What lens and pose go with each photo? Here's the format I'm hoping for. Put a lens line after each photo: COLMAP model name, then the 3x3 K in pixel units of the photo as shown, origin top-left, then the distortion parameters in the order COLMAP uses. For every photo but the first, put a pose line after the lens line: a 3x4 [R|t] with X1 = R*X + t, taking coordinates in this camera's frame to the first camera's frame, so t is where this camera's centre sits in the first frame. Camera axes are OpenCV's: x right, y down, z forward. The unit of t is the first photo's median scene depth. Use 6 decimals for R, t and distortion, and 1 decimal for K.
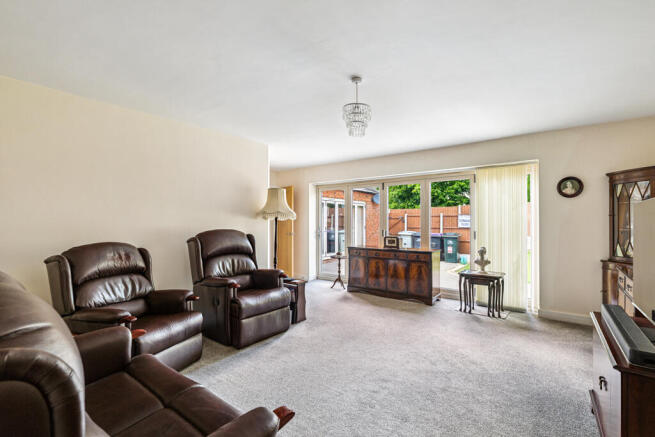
lens RADIAL K [[295.2, 0, 326.1], [0, 295.2, 221.7], [0, 0, 1]] dist [-0.000792, -0.000318]
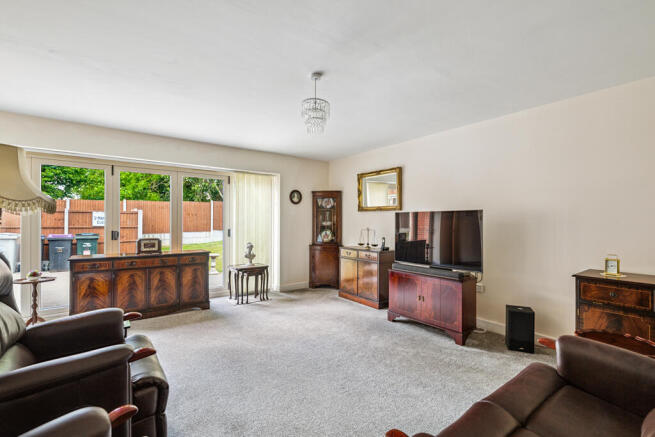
lens RADIAL K [[295.2, 0, 325.9], [0, 295.2, 218.9], [0, 0, 1]] dist [-0.000792, -0.000318]
pose [[0.278491, 0.009275, 0.960394, -0.449736], [-0.007120, 0.999946, -0.007592, 0.000681], [-0.960412, -0.004724, 0.278542, 0.378037]]
